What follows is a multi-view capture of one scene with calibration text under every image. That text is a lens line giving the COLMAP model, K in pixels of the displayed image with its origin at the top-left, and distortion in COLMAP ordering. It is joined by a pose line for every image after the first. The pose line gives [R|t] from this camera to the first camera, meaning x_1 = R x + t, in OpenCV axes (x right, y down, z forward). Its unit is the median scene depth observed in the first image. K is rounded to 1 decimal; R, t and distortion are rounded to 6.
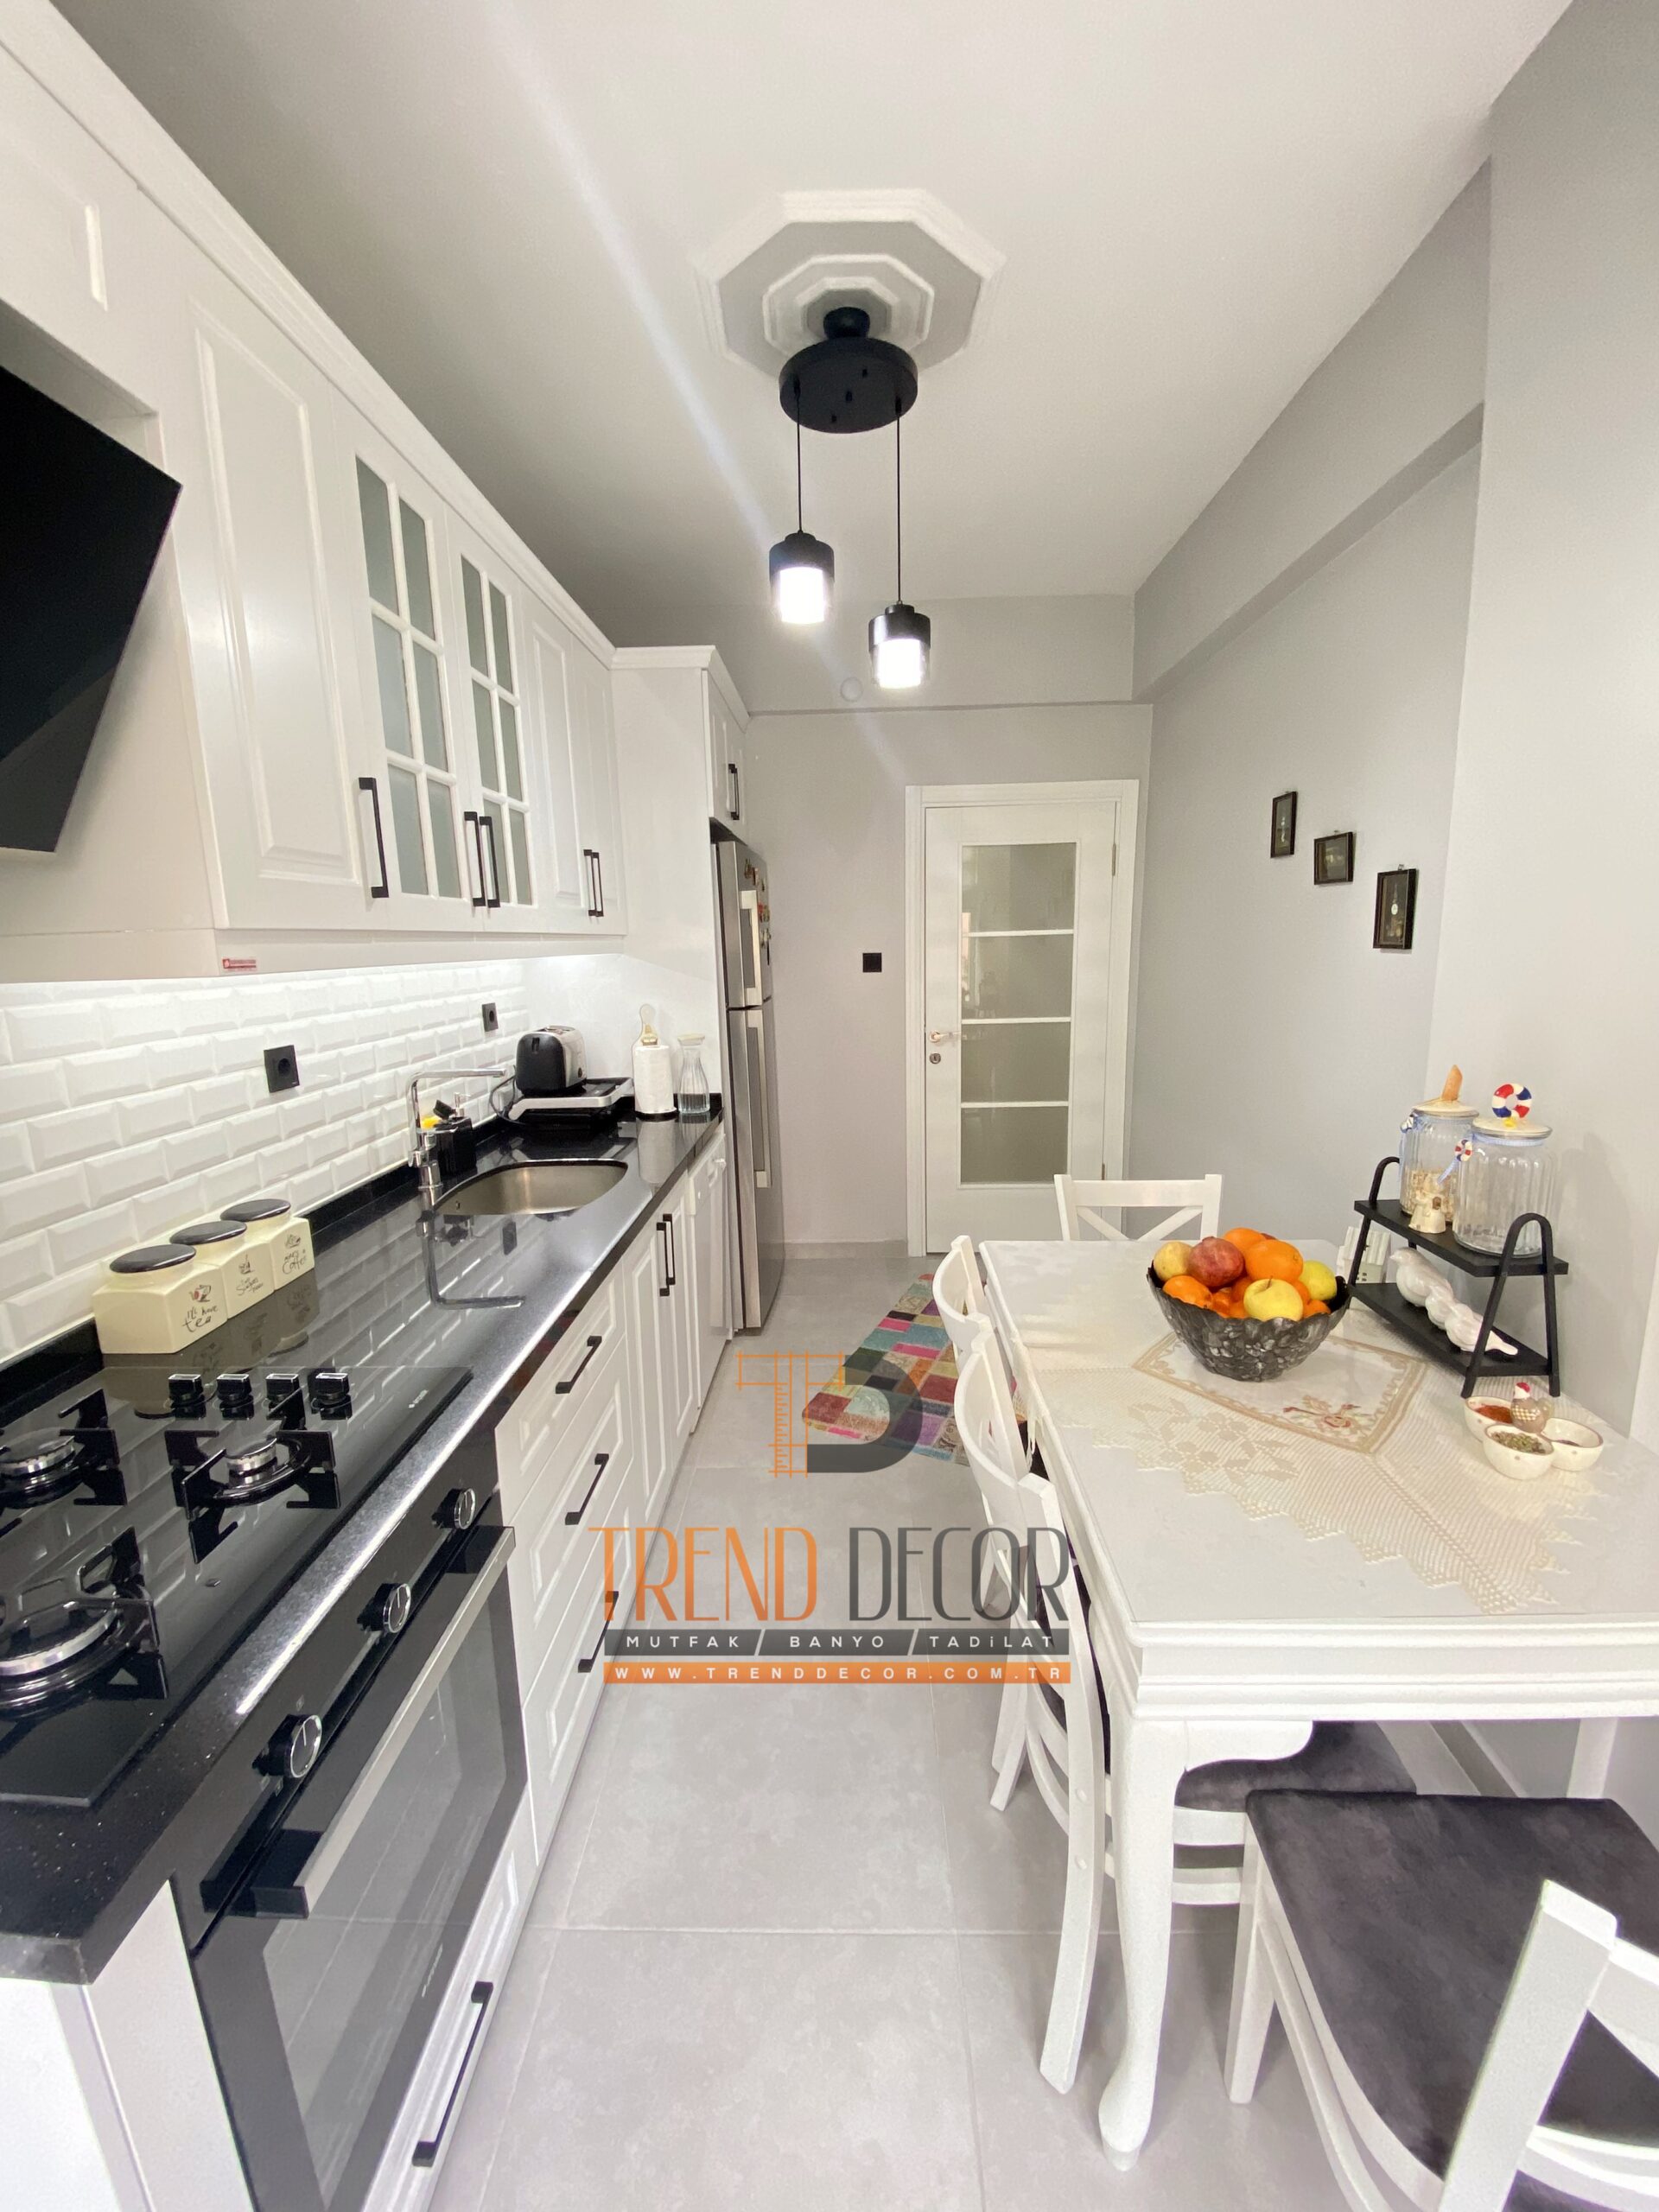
lens RADIAL K [[907.0, 0, 850.9], [0, 907.0, 1111.9], [0, 0, 1]] dist [-0.008799, -0.002664]
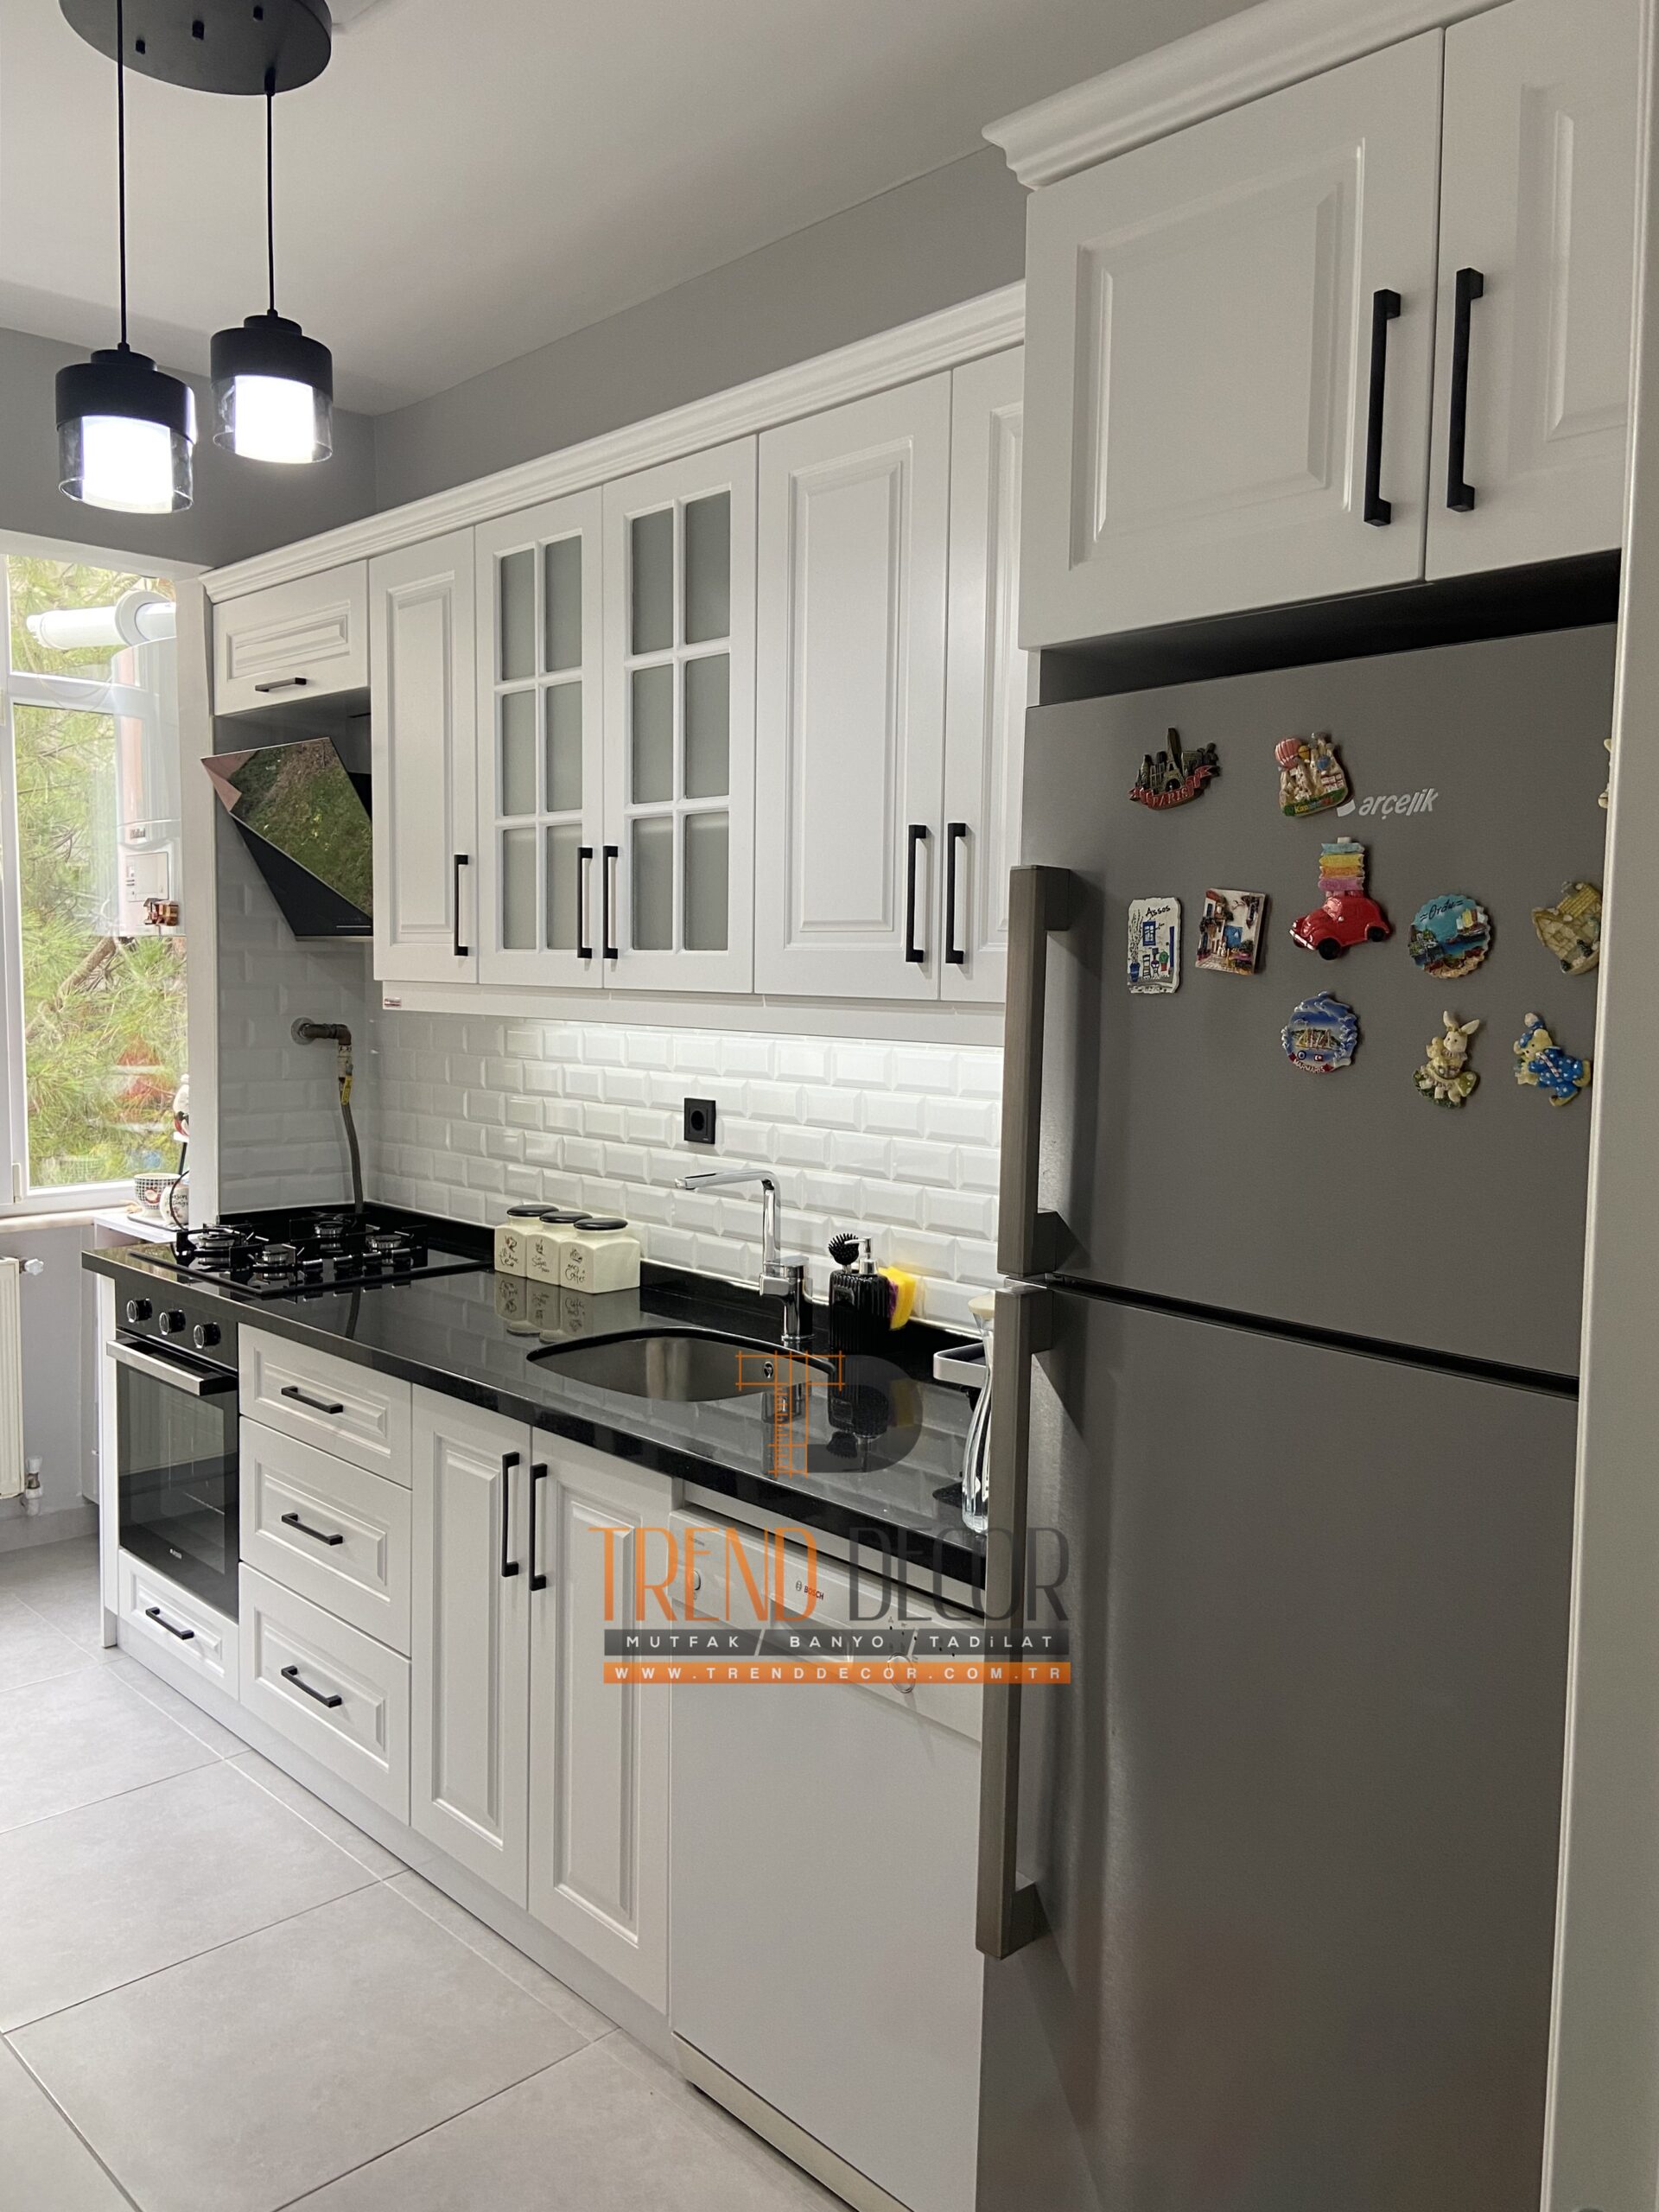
lens RADIAL K [[1695.7, 0, 827.9], [0, 1695.7, 1098.2], [0, 0, 1]] dist [0.028862, 0.013155]
pose [[-0.725504, 0.067771, -0.684873, 0.435389], [-0.125814, 0.965309, 0.228799, -0.425583], [0.676620, 0.252161, -0.691809, 1.971397]]
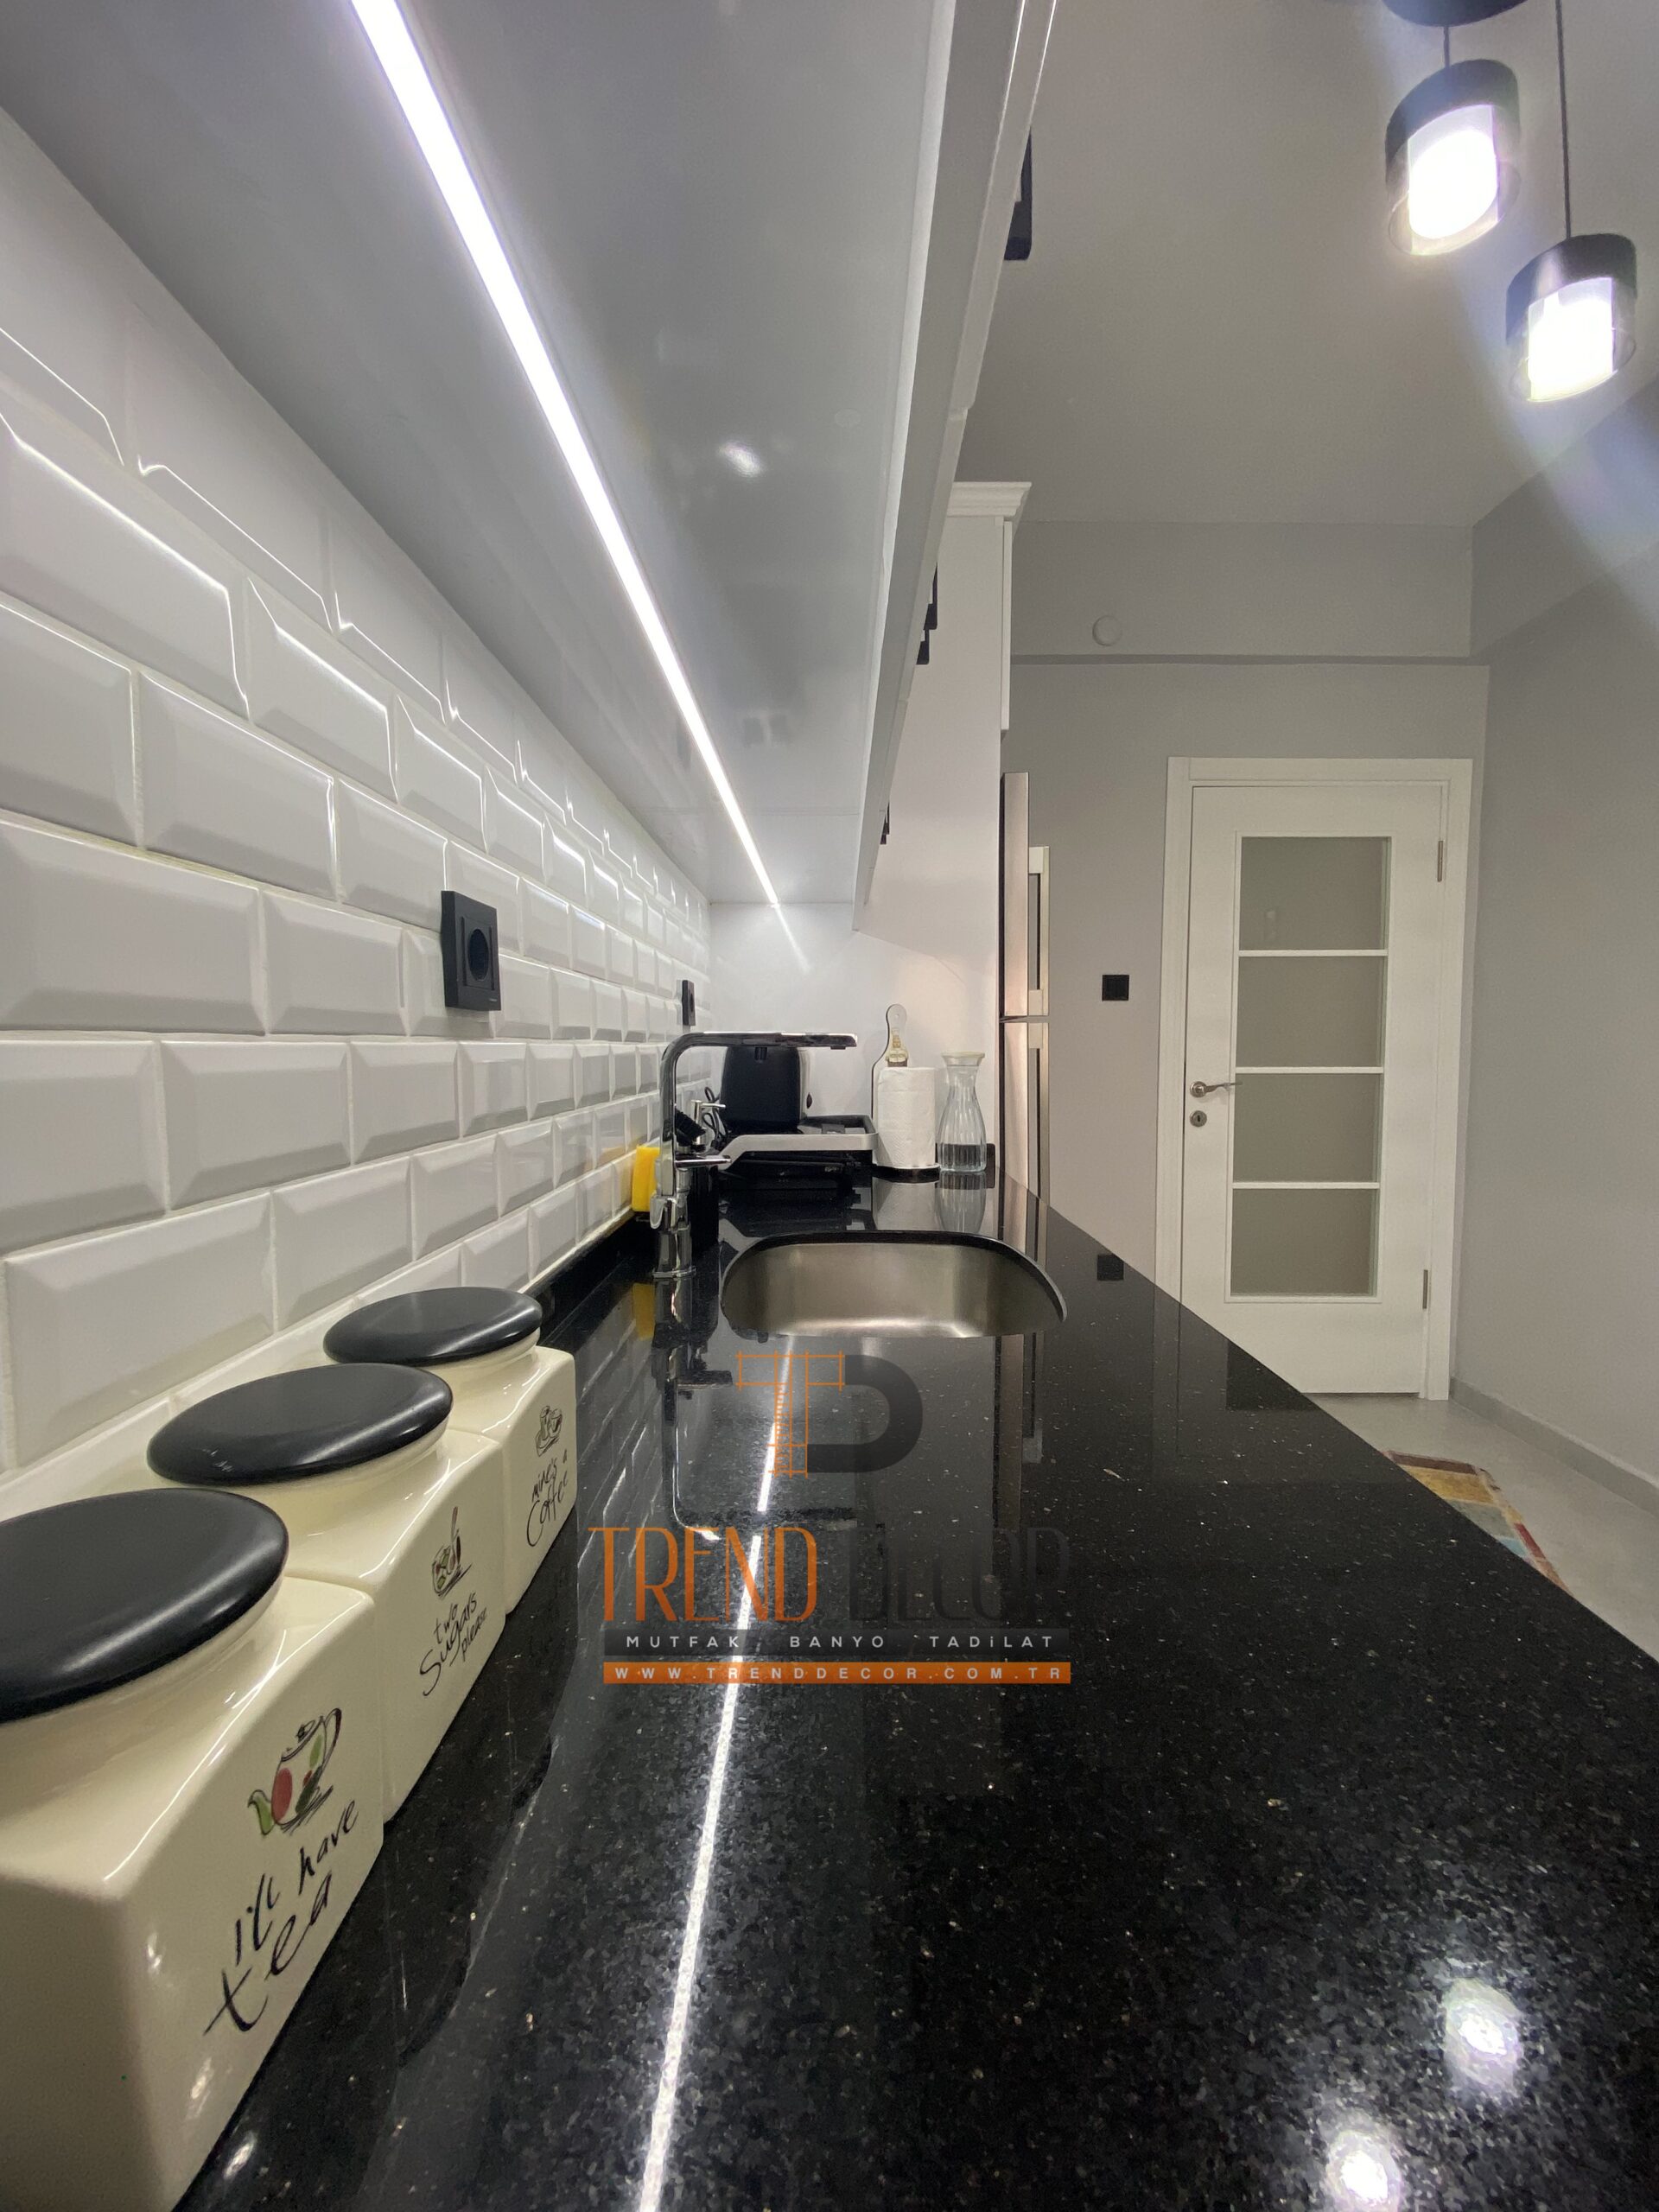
lens RADIAL K [[907.0, 0, 833.9], [0, 907.0, 1107.4], [0, 0, 1]] dist [-0.008799, -0.002664]
pose [[0.999656, 0.022585, 0.013345, -0.397557], [-0.020778, 0.992220, -0.122749, 0.052588], [-0.016013, 0.122429, 0.992348, 0.512741]]
